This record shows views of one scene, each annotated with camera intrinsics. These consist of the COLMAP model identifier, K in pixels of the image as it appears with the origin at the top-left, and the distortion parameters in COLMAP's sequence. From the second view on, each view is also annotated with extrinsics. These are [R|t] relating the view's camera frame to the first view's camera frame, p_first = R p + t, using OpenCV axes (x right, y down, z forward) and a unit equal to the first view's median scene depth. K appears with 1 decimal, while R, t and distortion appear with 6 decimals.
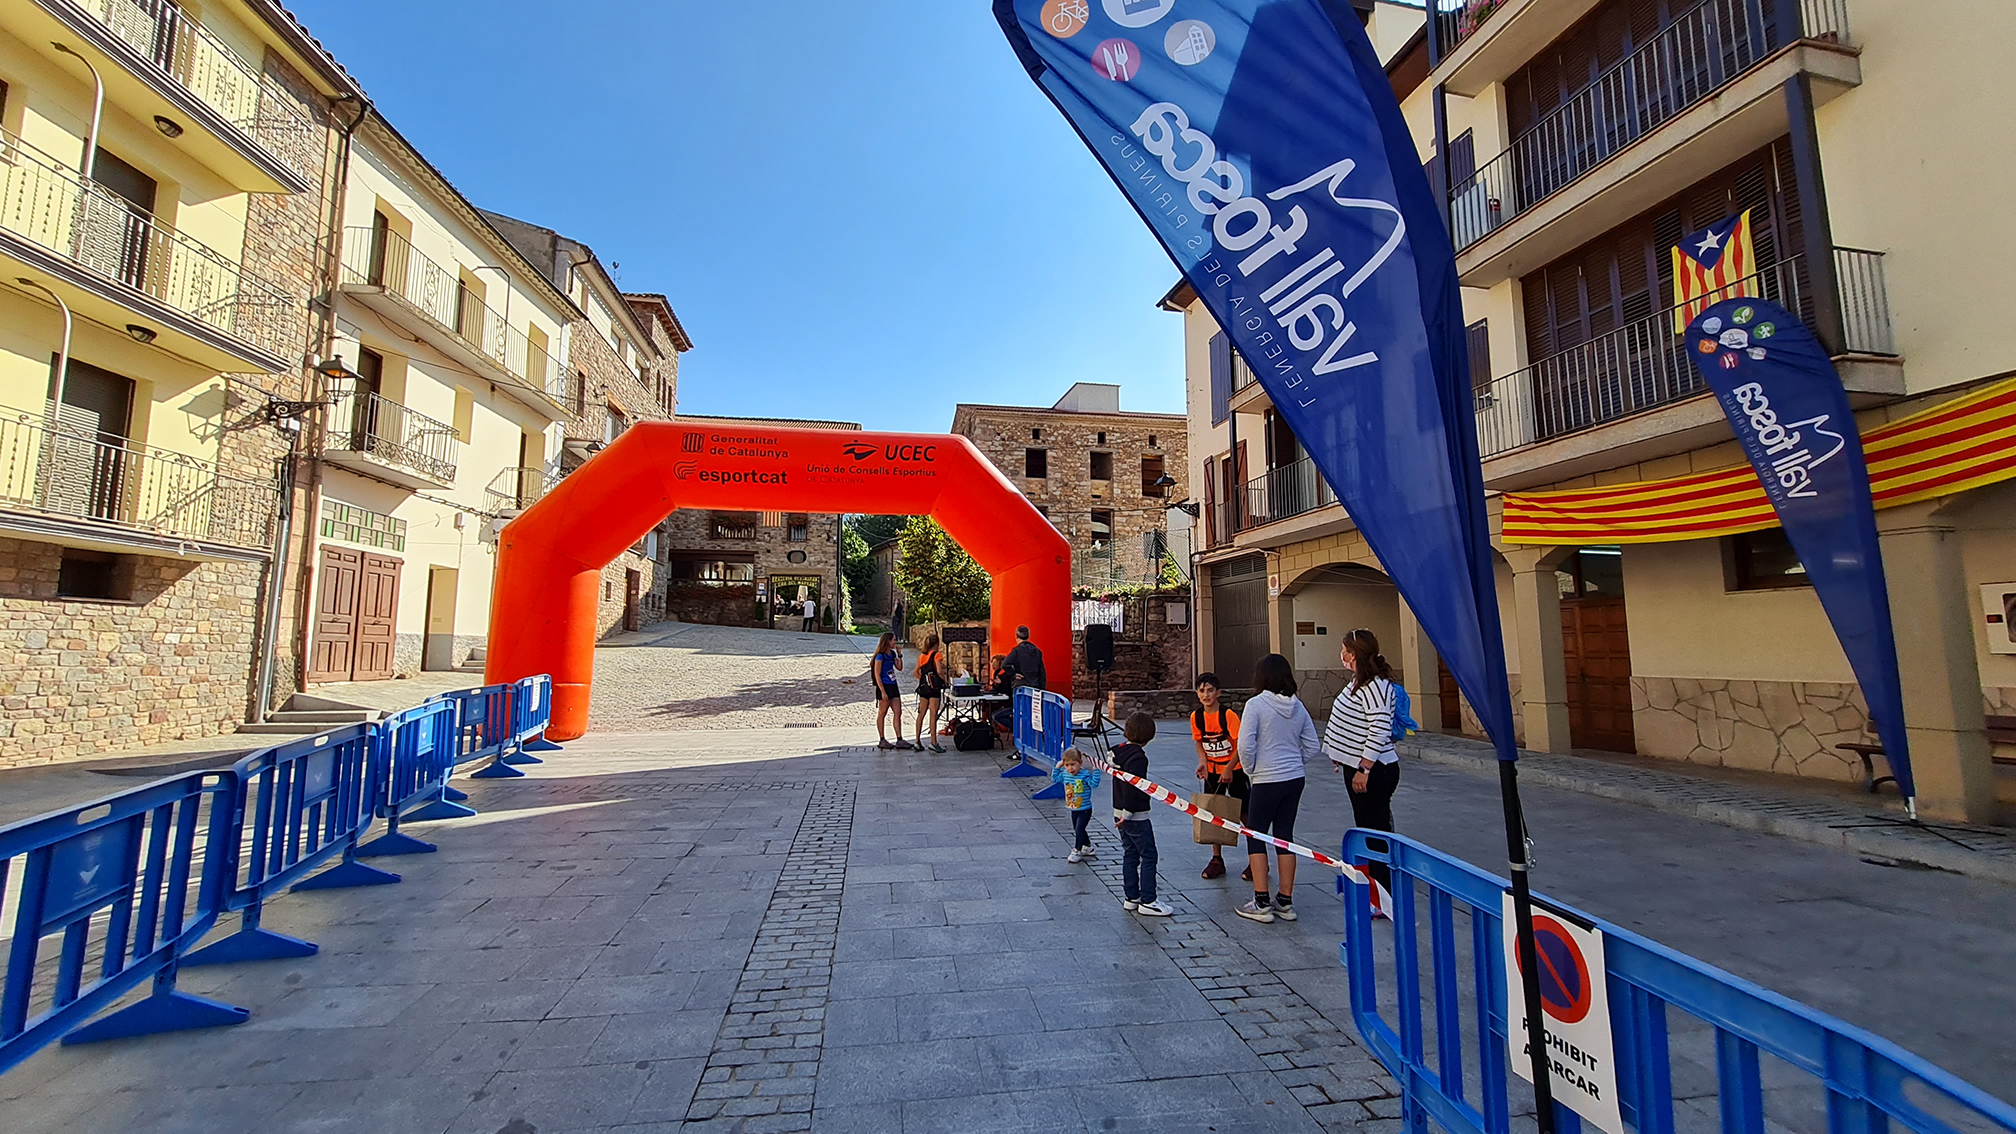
lens RADIAL K [[791.8, 0, 1005.2], [0, 791.8, 563.6], [0, 0, 1]] dist [0.001949, 0.000376]
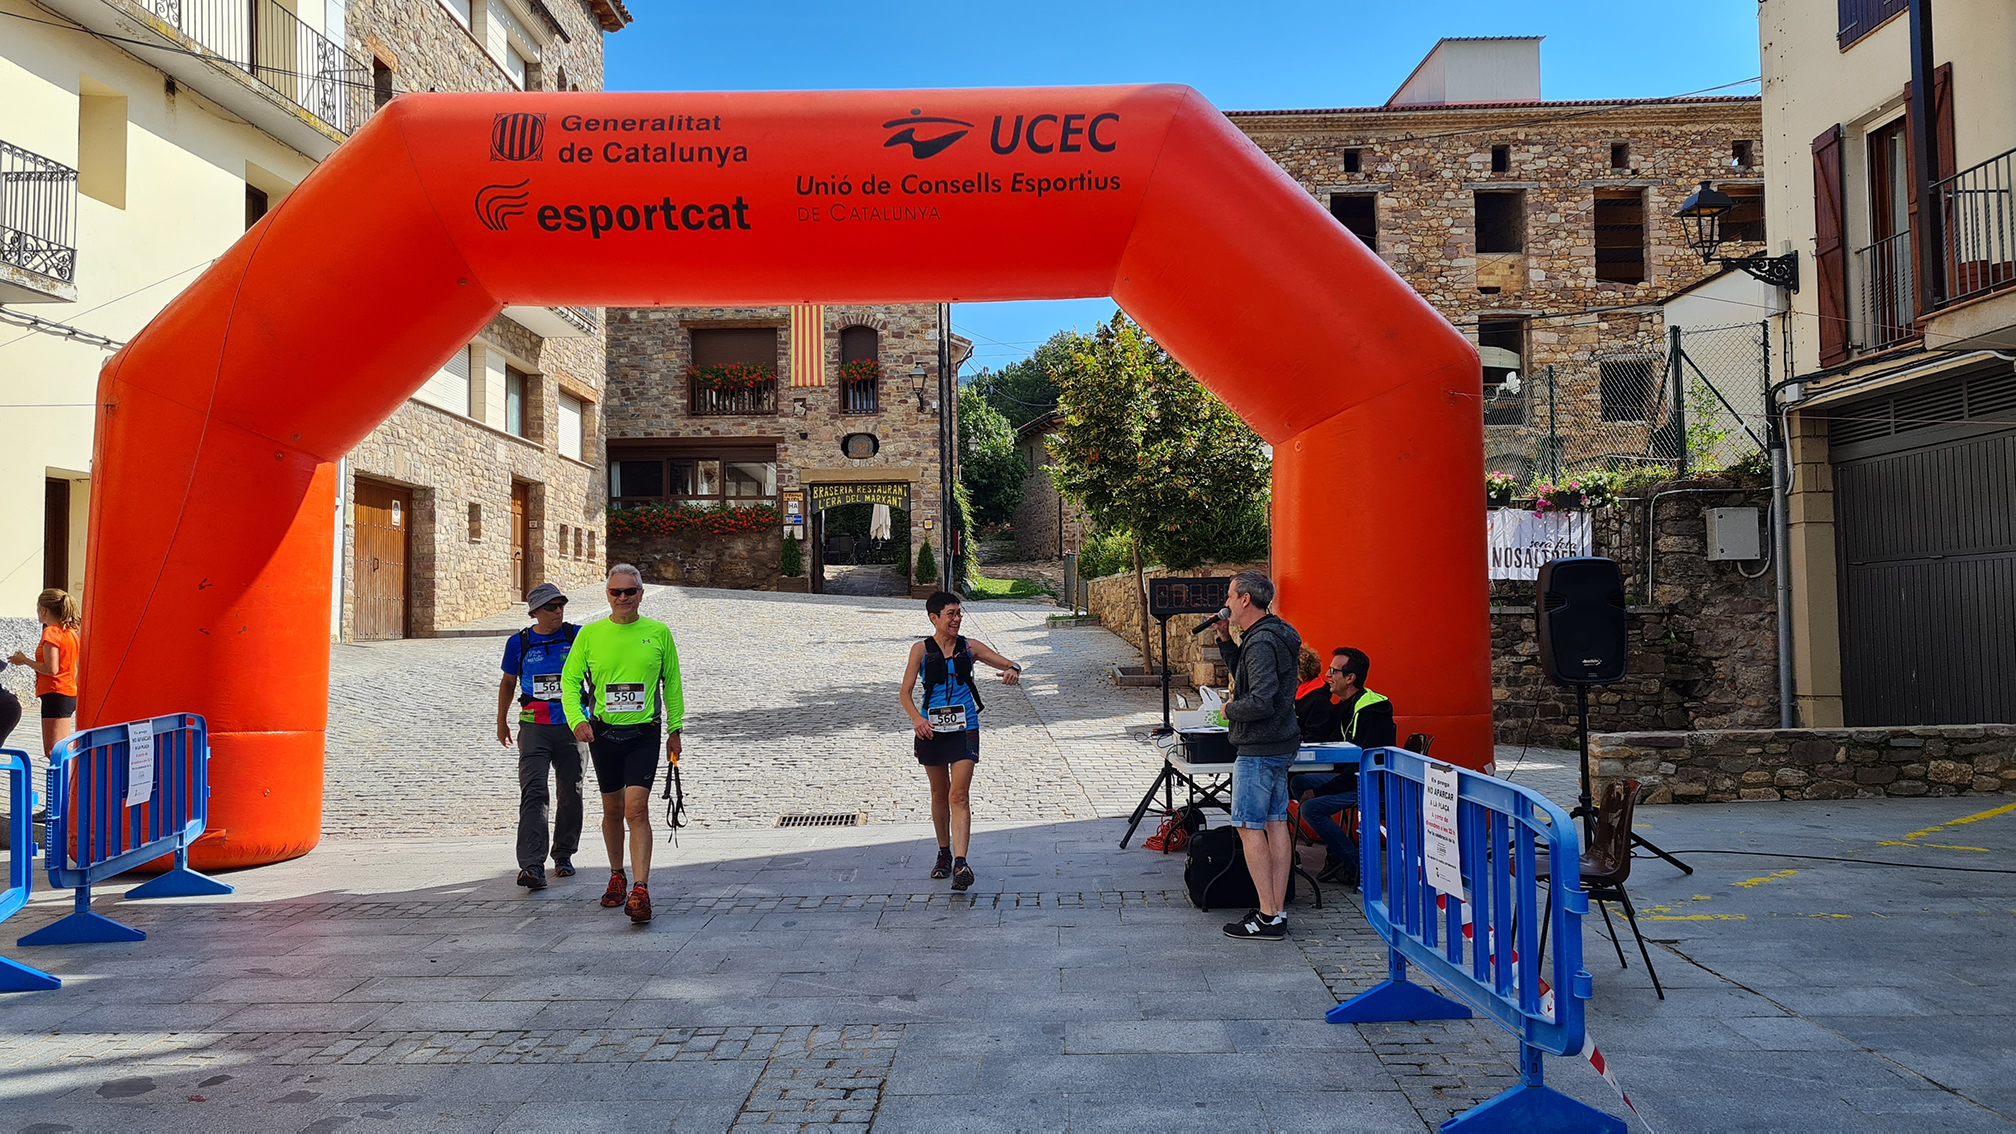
lens RADIAL K [[1508.7, 0, 1016.8], [0, 1508.7, 554.9], [0, 0, 1]] dist [0.068153, -0.056066]
pose [[0.984331, -0.024210, -0.174660, -0.012792], [0.034869, 0.997695, 0.058216, 0.024029], [0.172848, -0.063394, 0.982906, 0.264465]]
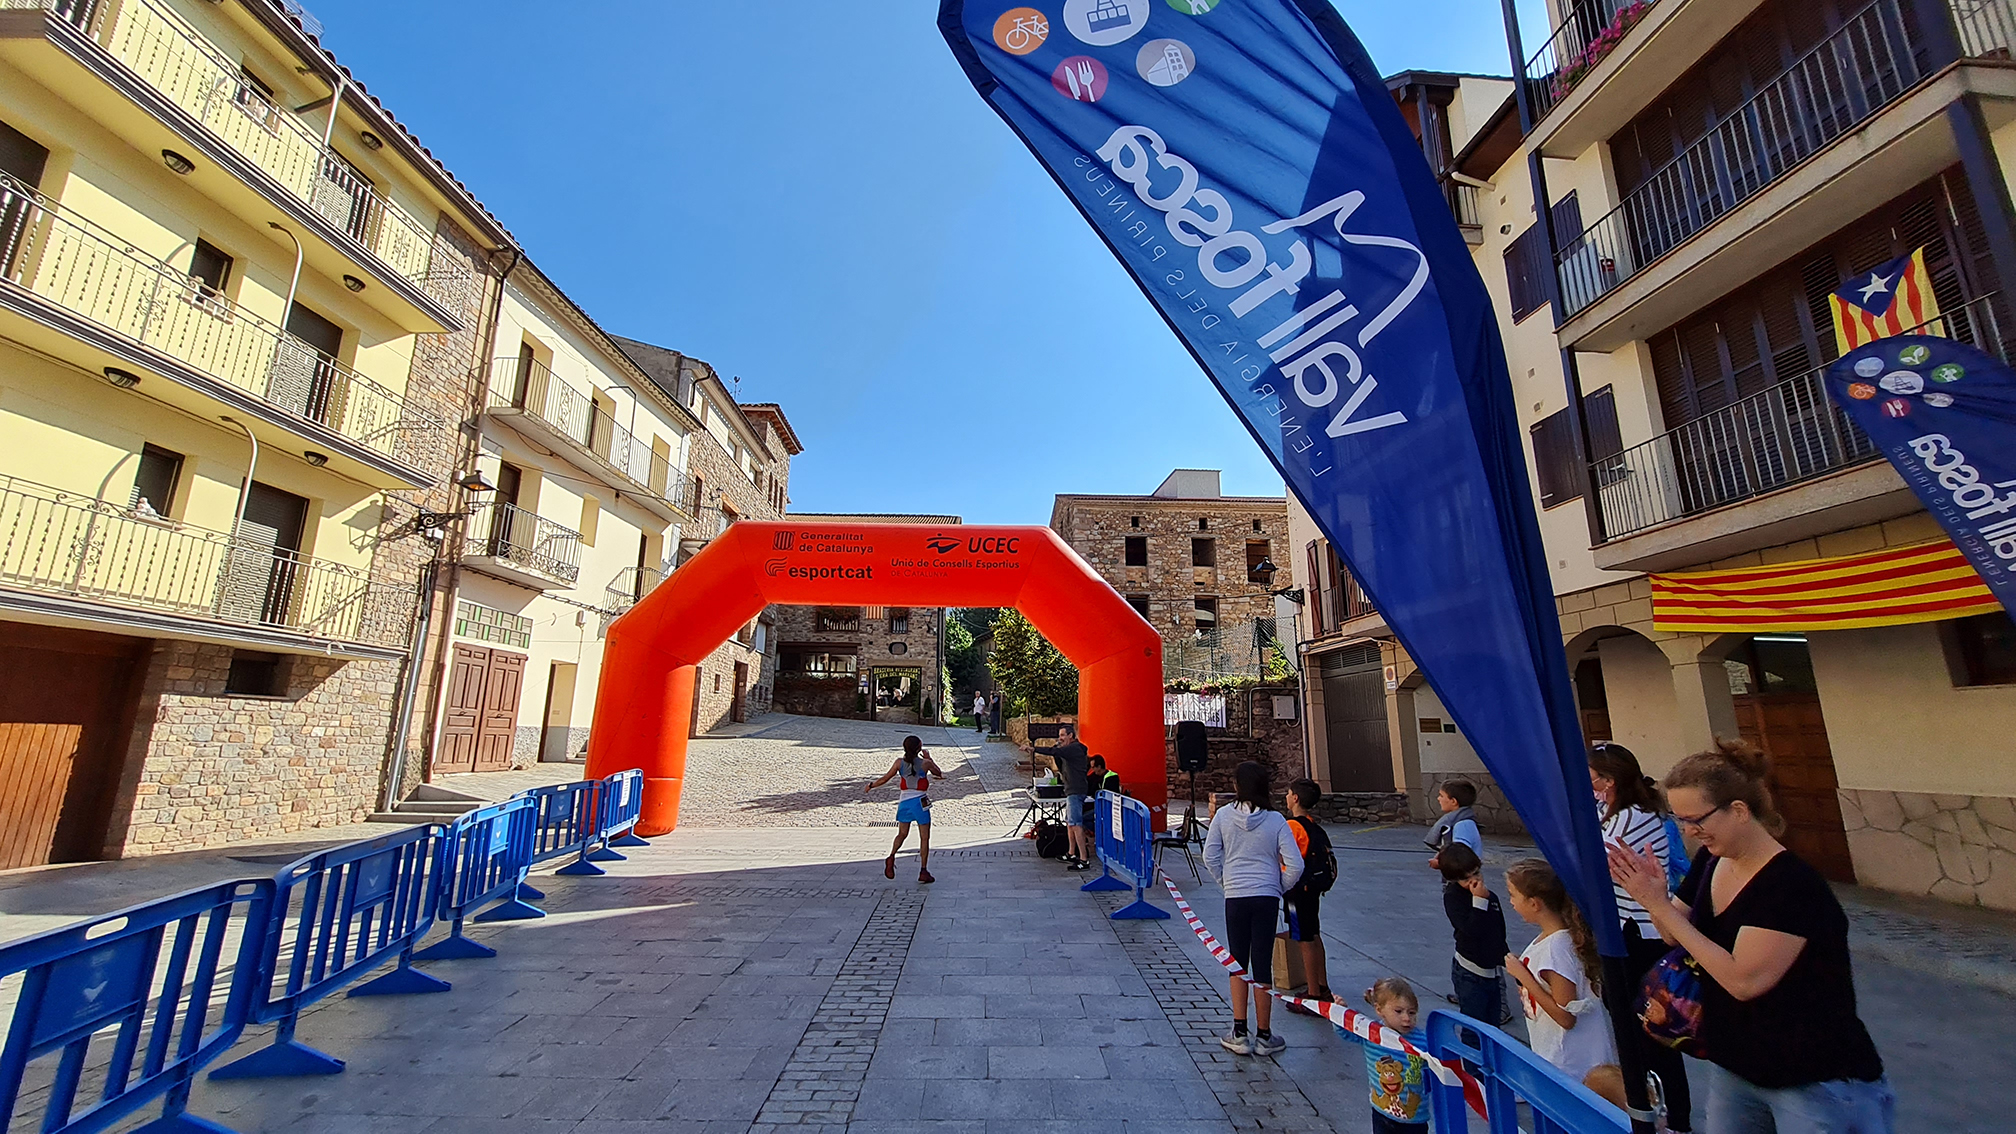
lens RADIAL K [[792.5, 0, 1005.4], [0, 792.5, 563.7], [0, 0, 1]] dist [0.001478, -0.000094]
pose [[0.990942, -0.021969, -0.132481, 0.027702], [0.007062, 0.993688, -0.111958, -0.005068], [0.134104, 0.110008, 0.984842, 0.024891]]
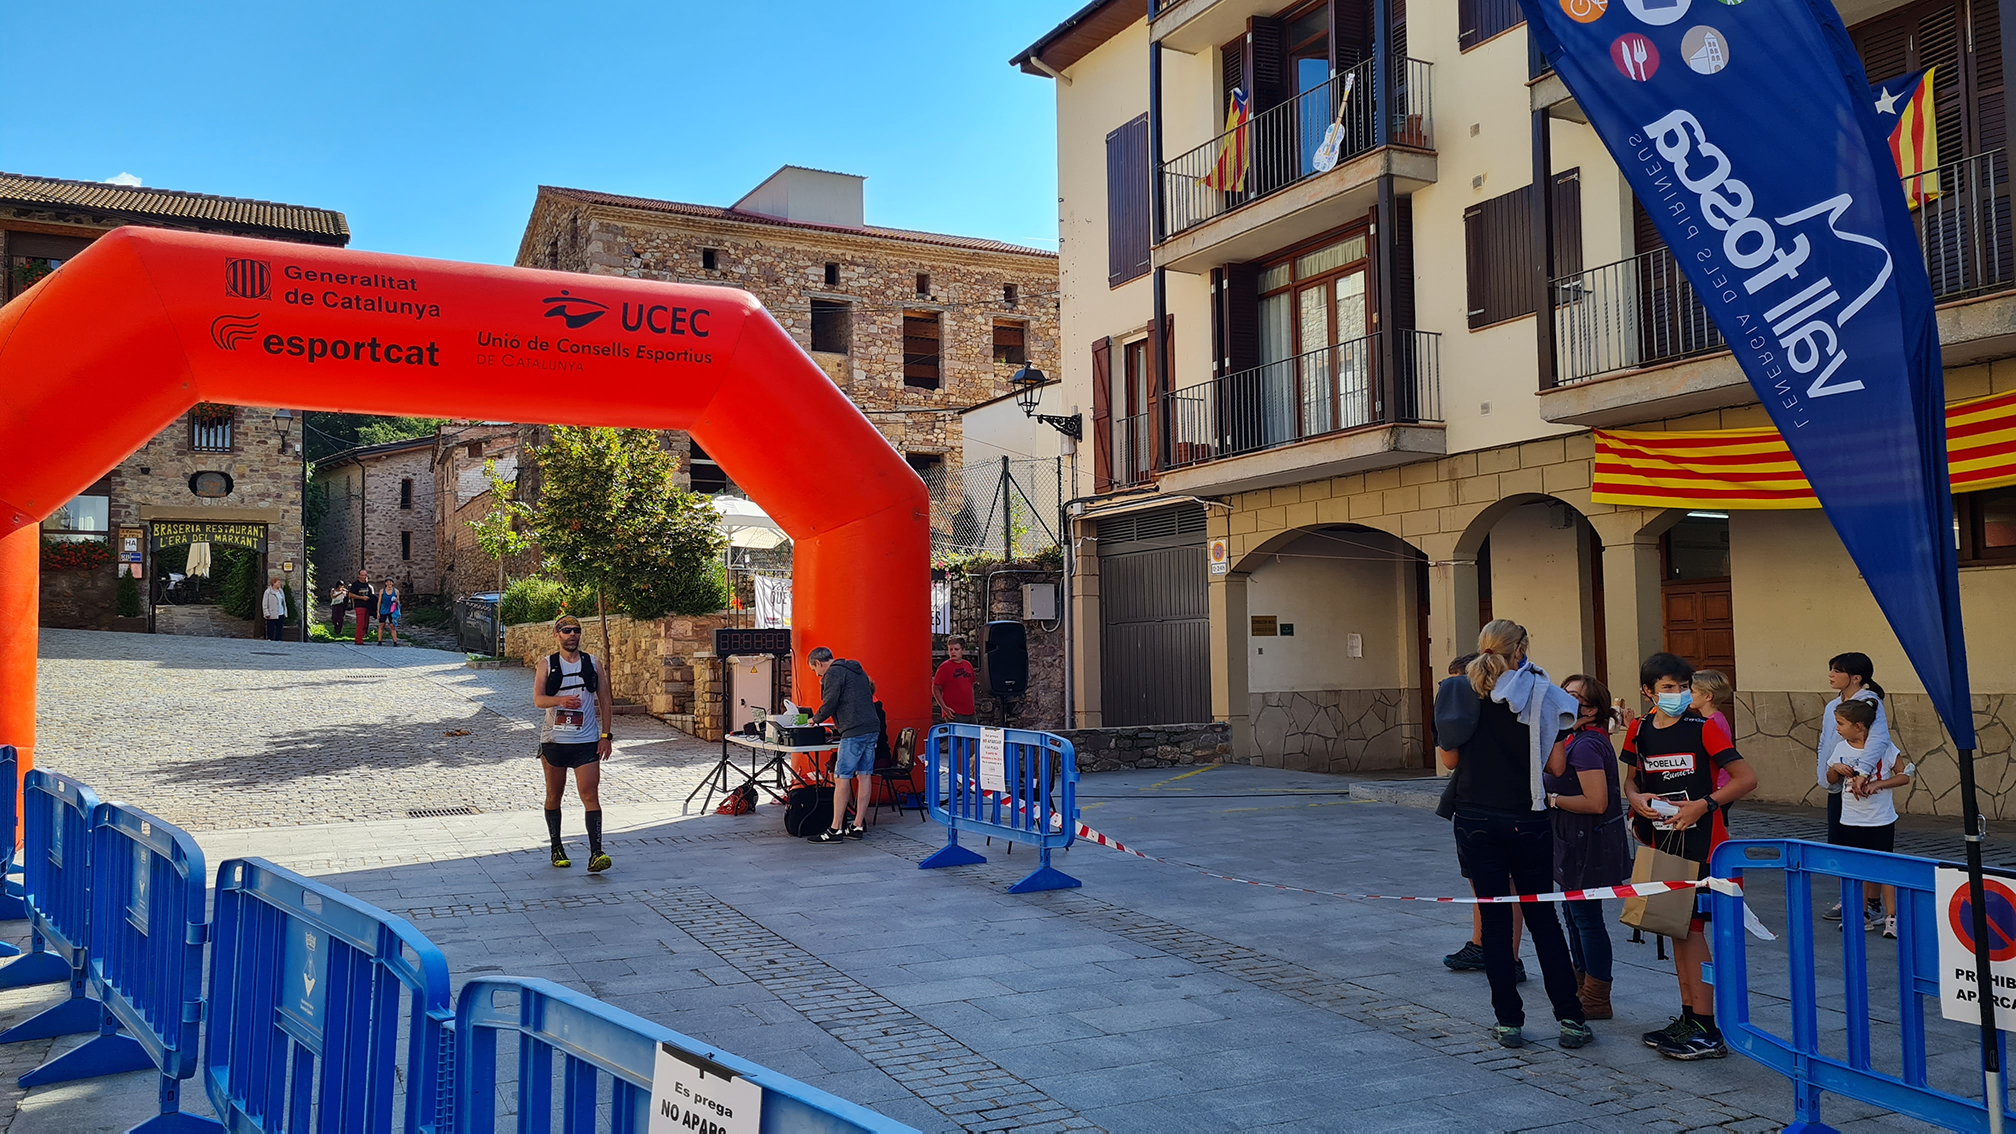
lens RADIAL K [[1518.4, 0, 1001.5], [0, 1518.4, 588.6], [0, 0, 1]] dist [0.047934, -0.009237]
pose [[0.958298, 0.000185, 0.285772, -0.208784], [-0.016622, 0.998343, 0.055092, -0.013644], [-0.285289, -0.057545, 0.956713, -0.113861]]
